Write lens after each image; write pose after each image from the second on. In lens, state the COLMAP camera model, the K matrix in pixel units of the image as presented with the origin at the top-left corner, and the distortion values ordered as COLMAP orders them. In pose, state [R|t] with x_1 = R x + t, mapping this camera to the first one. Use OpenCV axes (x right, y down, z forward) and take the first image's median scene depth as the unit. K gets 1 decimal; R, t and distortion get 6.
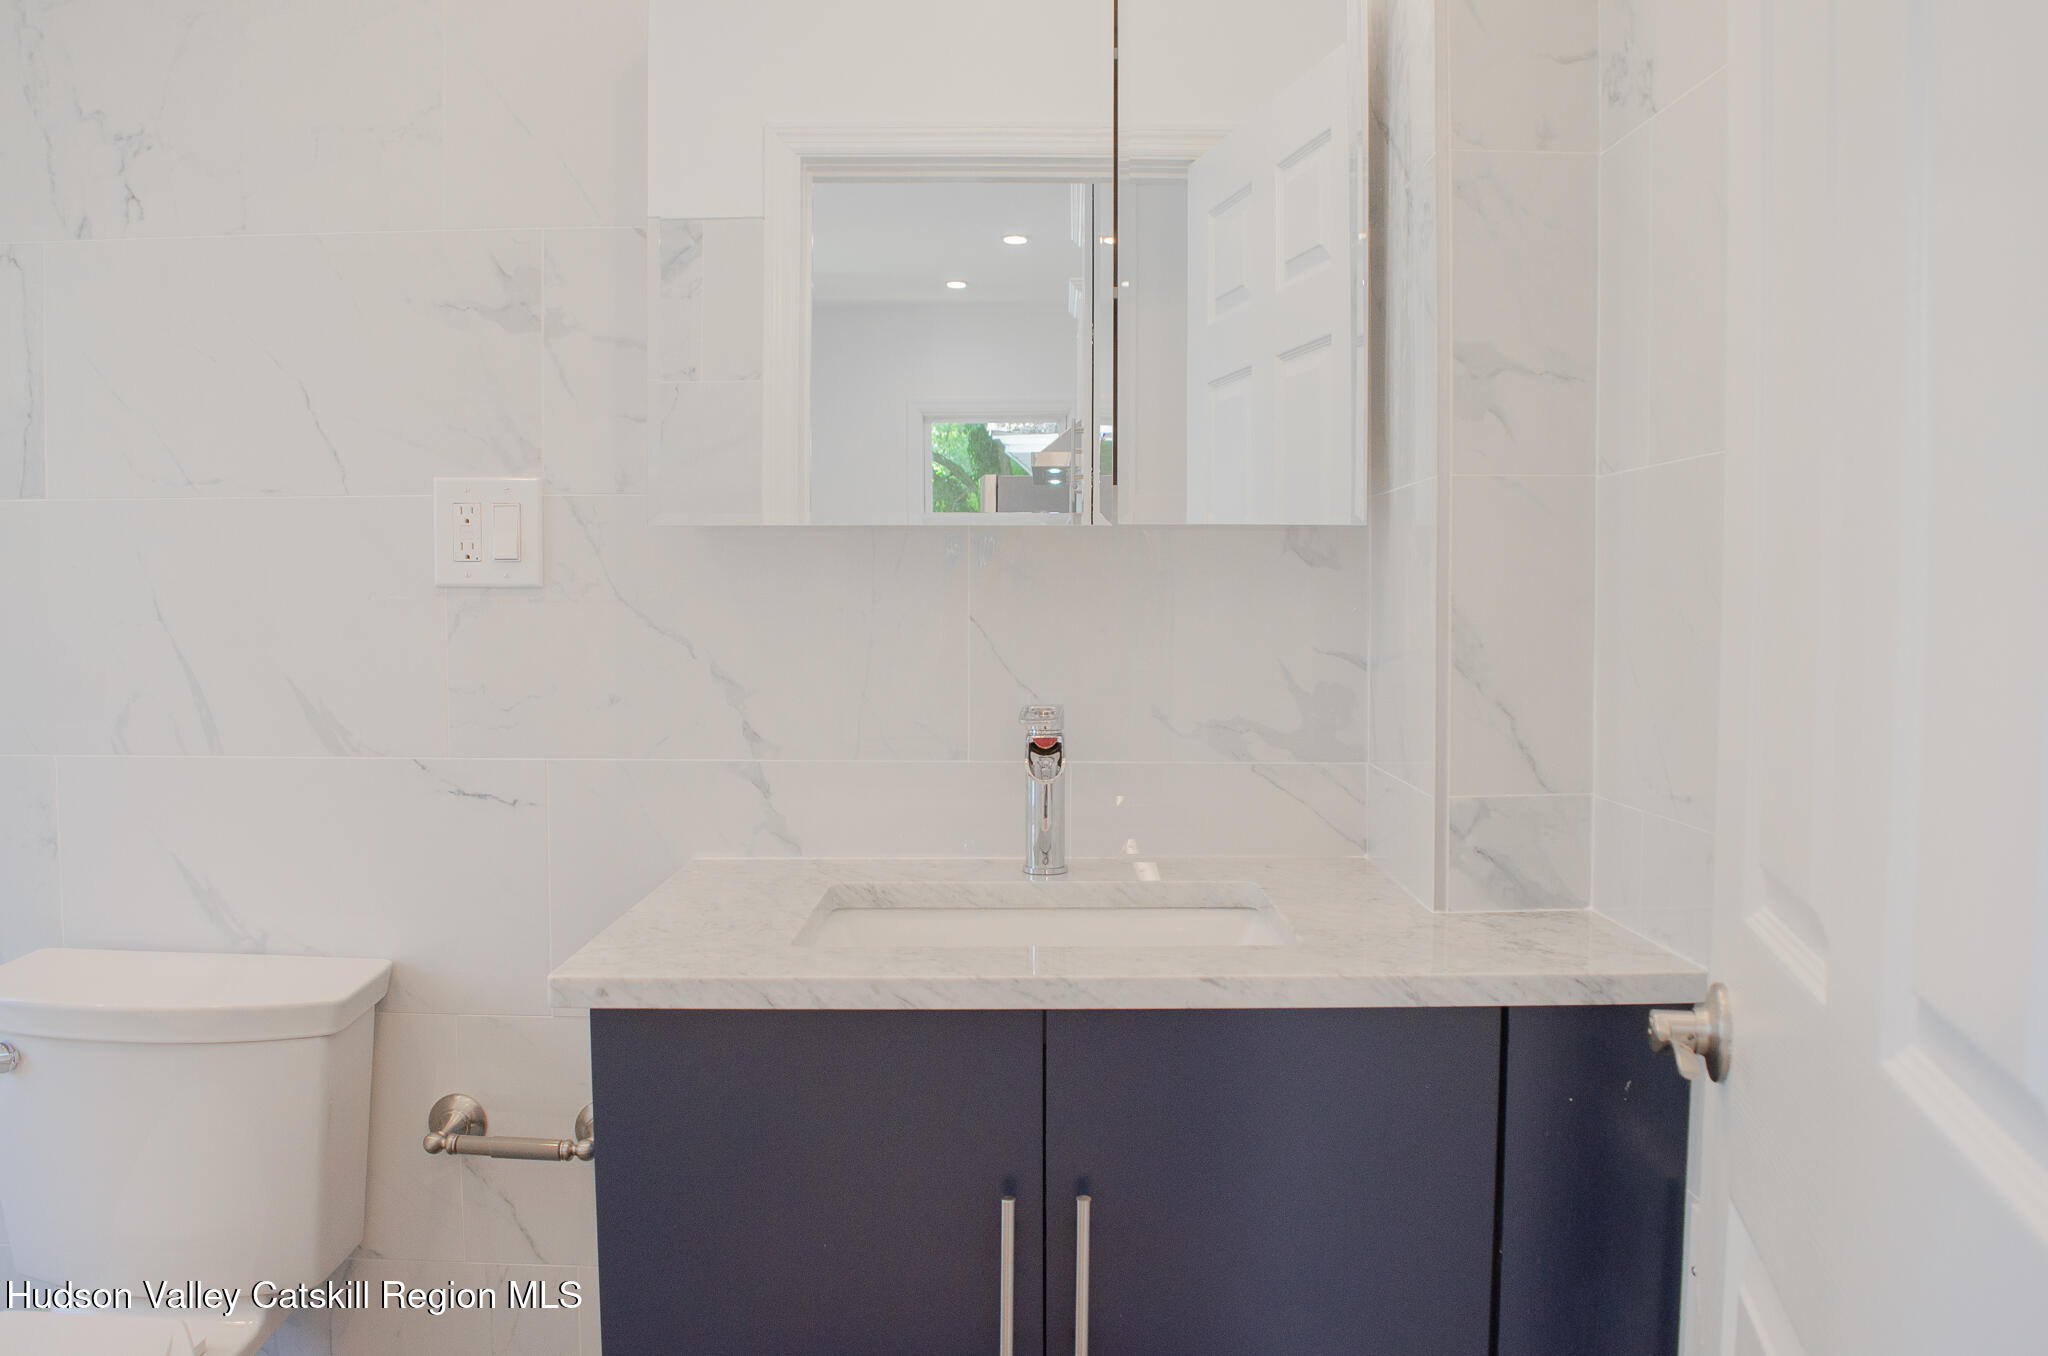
lens RADIAL K [[1593.5, 0, 1026.0], [0, 1593.5, 683.8], [0, 0, 1]] dist [-0.090906, 0.009141]
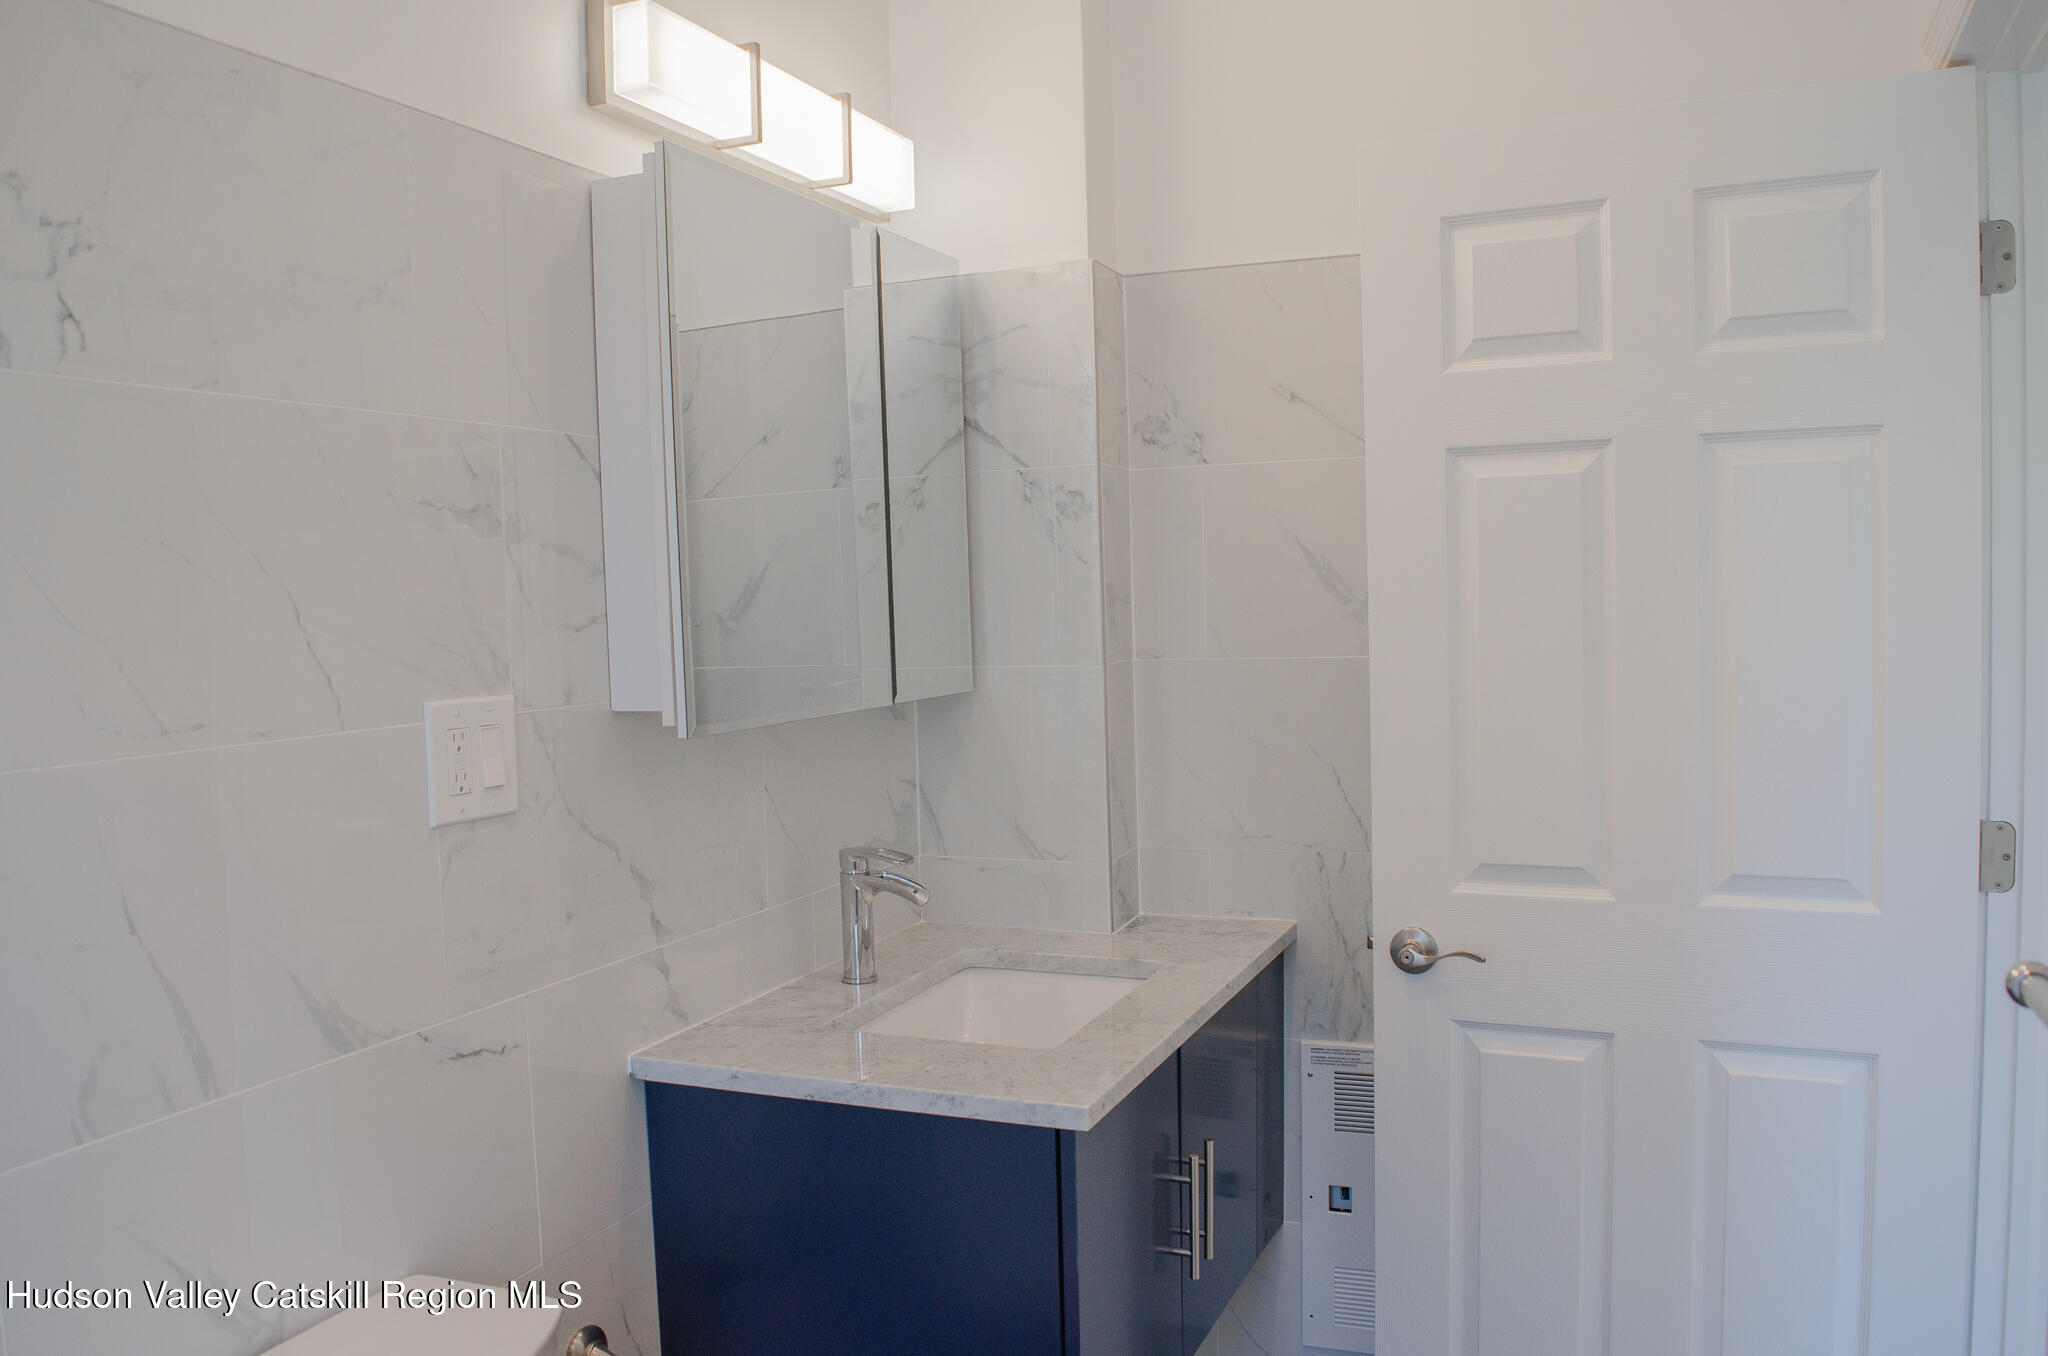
lens RADIAL K [[1593.5, 0, 1026.0], [0, 1593.5, 683.8], [0, 0, 1]] dist [-0.090906, 0.009141]
pose [[0.387898, -0.065045, 0.919405, -1.042419], [0.079552, 0.996147, 0.036911, -0.147173], [-0.918263, 0.058823, 0.391577, 0.358691]]
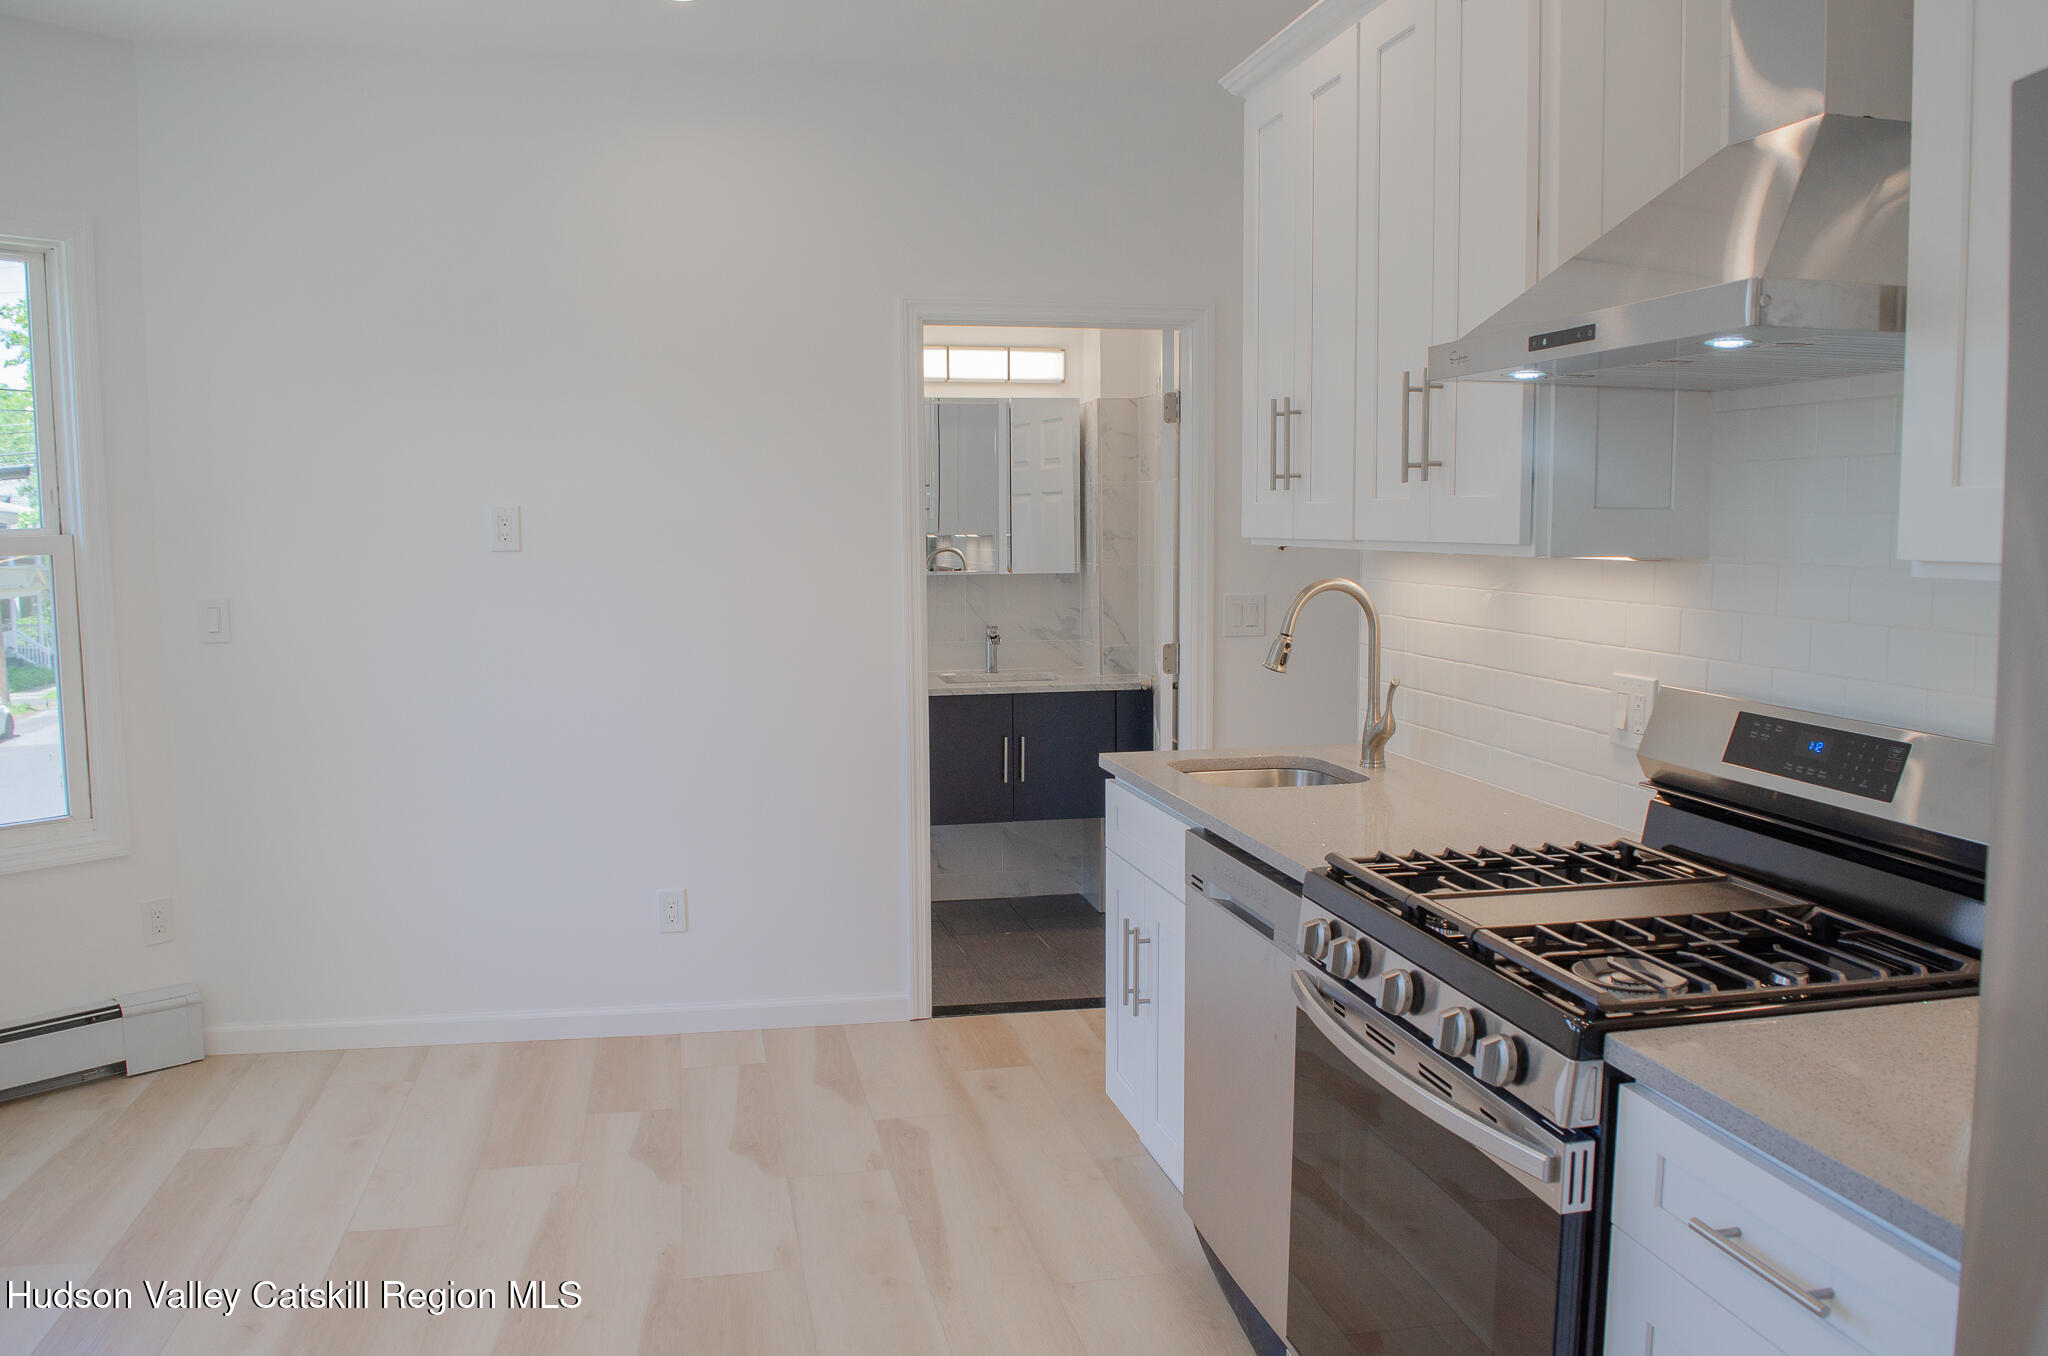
lens RADIAL K [[1593.5, 0, 1026.0], [0, 1593.5, 683.8], [0, 0, 1]] dist [-0.090906, 0.009141]
pose [[0.980985, -0.027165, 0.192175, -0.568402], [0.016718, 0.998303, 0.055776, -0.049555], [-0.193364, -0.051503, 0.979774, -2.370240]]
